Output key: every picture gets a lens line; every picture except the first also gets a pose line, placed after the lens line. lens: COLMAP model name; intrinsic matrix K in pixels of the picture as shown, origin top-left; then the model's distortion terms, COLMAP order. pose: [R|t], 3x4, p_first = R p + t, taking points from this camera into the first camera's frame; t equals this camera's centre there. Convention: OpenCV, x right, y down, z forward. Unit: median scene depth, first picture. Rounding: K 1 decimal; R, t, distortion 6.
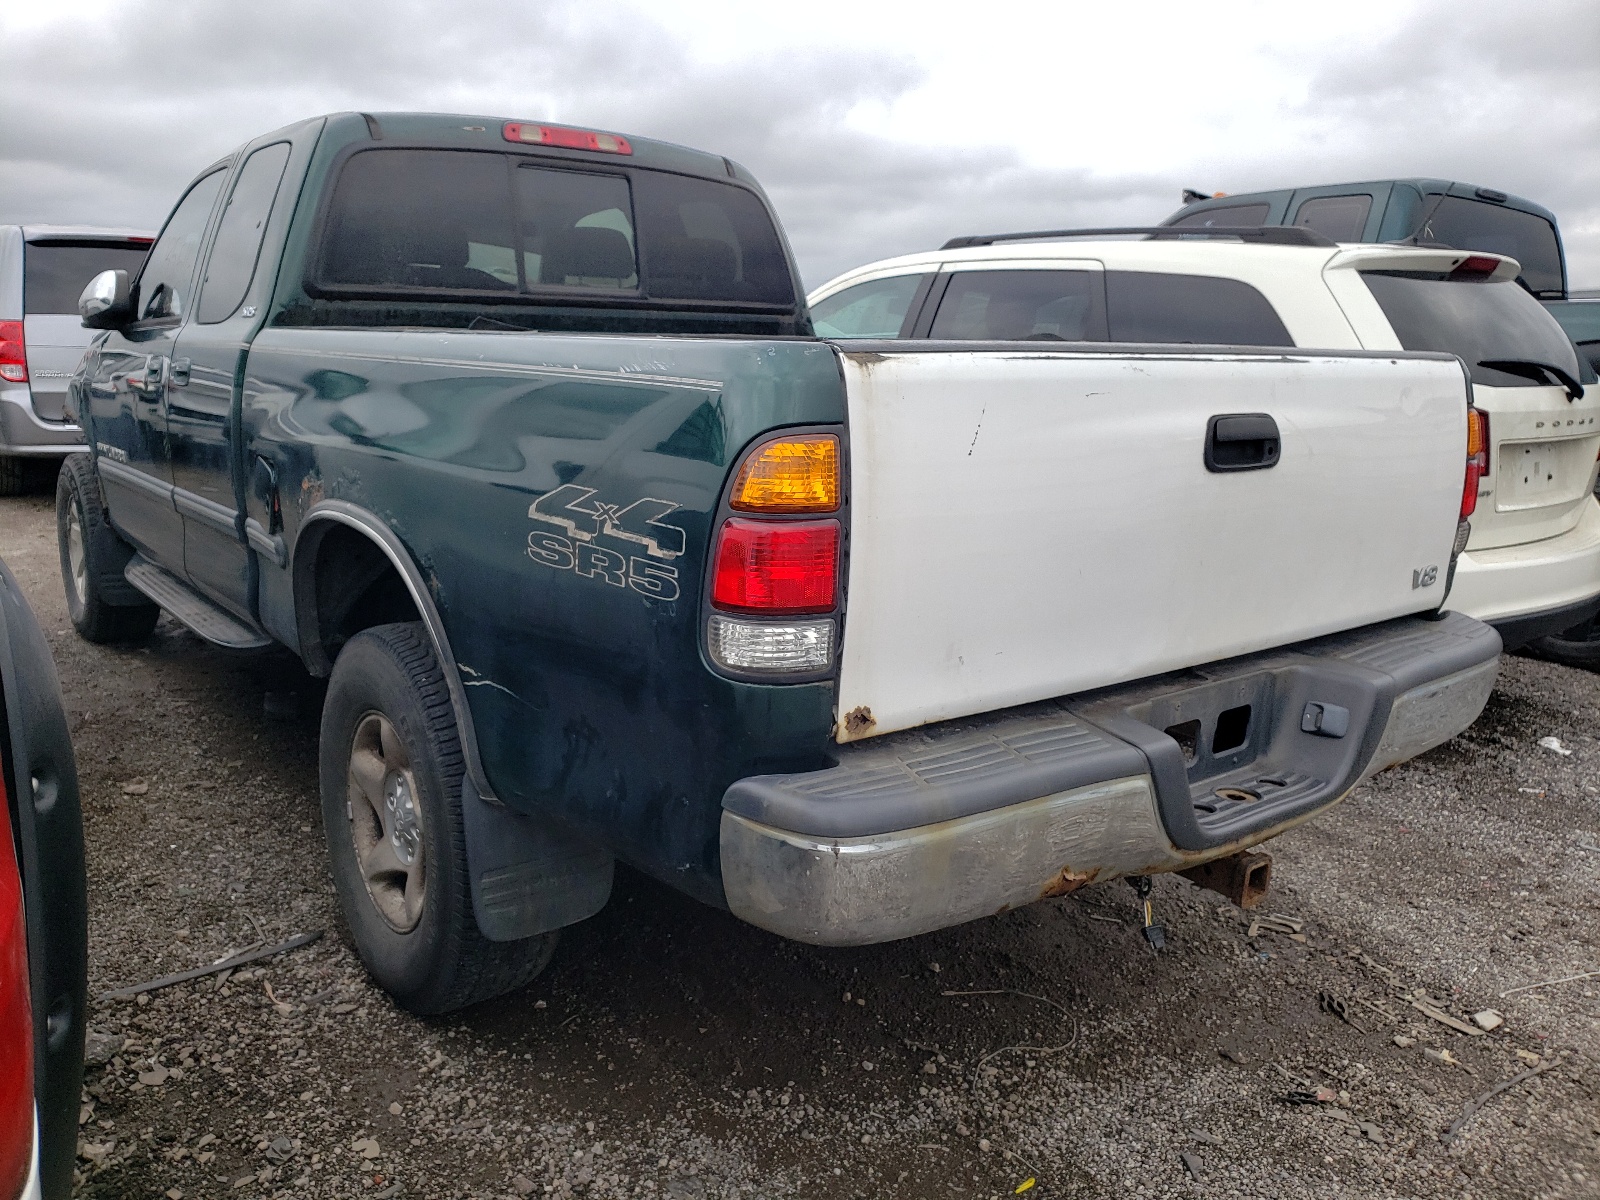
lens RADIAL K [[1303.1, 0, 800.0], [0, 1303.1, 600.0], [0, 0, 1]] dist [-0.058849, 0.134580]
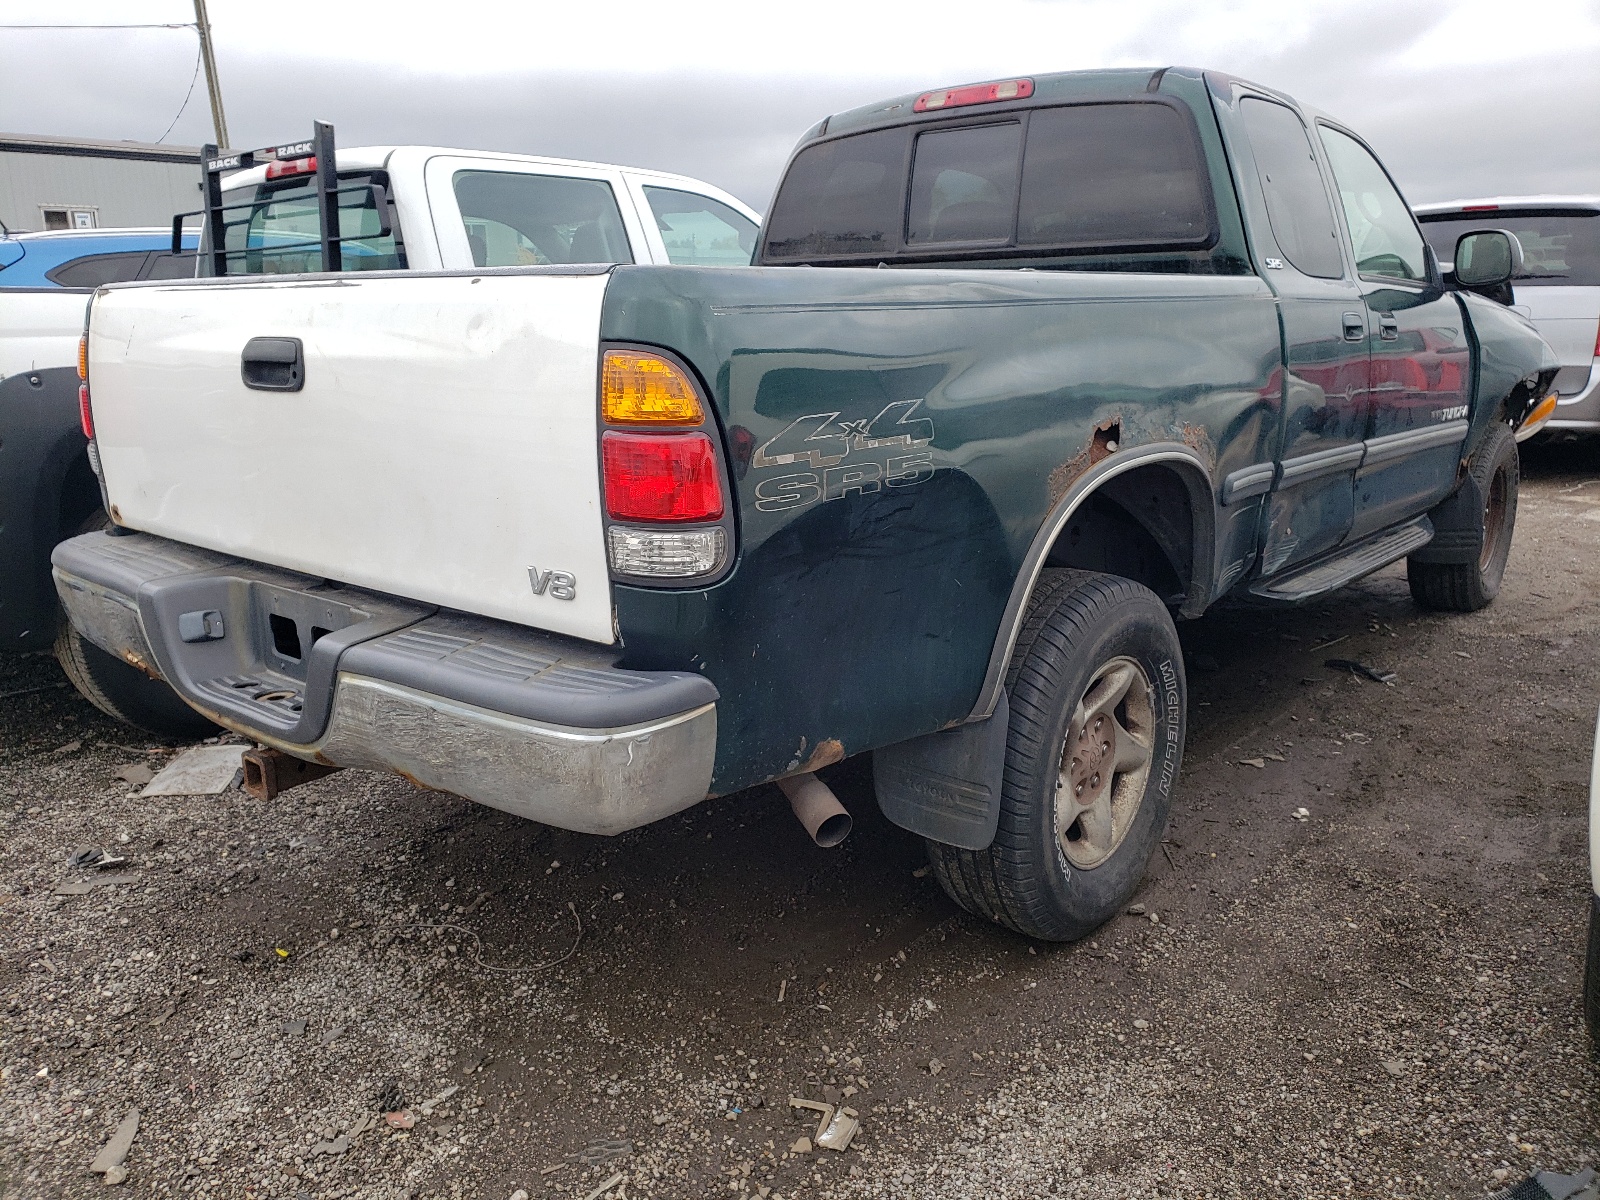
lens RADIAL K [[1303.1, 0, 800.0], [0, 1303.1, 600.0], [0, 0, 1]] dist [-0.058849, 0.134580]
pose [[0.166726, 0.197224, -0.966077, 1.249261], [-0.190527, 0.967769, 0.164688, -0.161911], [0.967420, 0.156606, 0.198929, 1.045333]]
